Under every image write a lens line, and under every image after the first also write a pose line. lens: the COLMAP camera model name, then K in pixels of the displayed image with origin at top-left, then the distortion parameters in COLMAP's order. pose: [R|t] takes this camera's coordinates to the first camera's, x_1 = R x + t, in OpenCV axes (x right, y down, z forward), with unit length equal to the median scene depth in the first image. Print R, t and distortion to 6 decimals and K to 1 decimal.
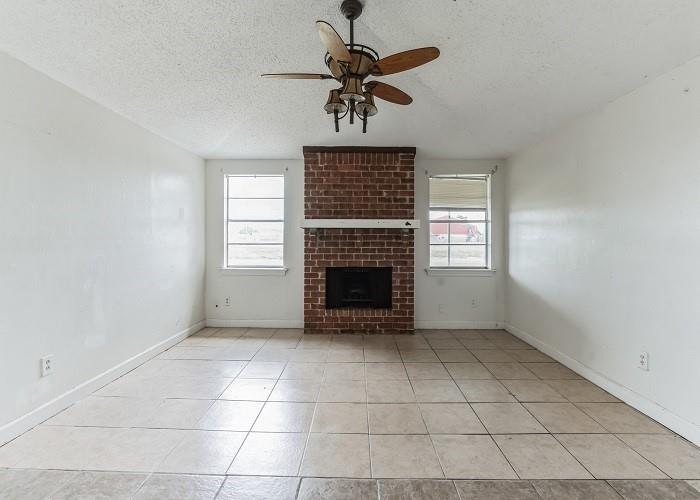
lens RADIAL K [[320.4, 0, 347.3], [0, 320.4, 248.2], [0, 0, 1]] dist [-0.009998, 0.000427]
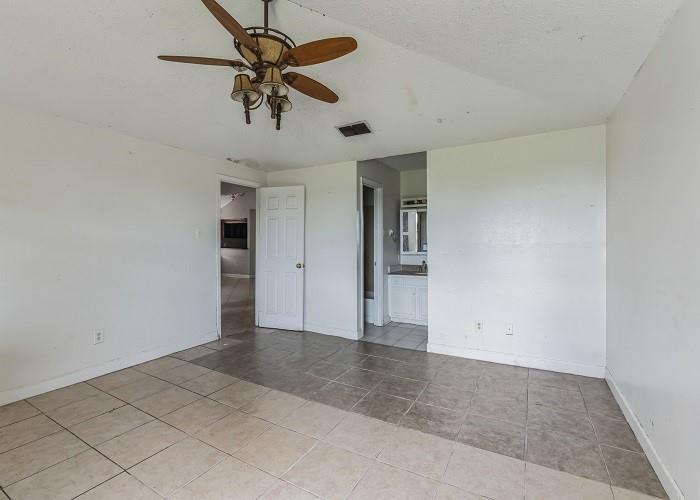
lens RADIAL K [[320.4, 0, 347.3], [0, 320.4, 248.2], [0, 0, 1]] dist [-0.009998, 0.000427]
pose [[-0.883251, -0.013442, 0.468708, -0.671965], [0.001917, 0.999477, 0.032276, -0.063442], [-0.468897, 0.029406, -0.882763, 1.872672]]
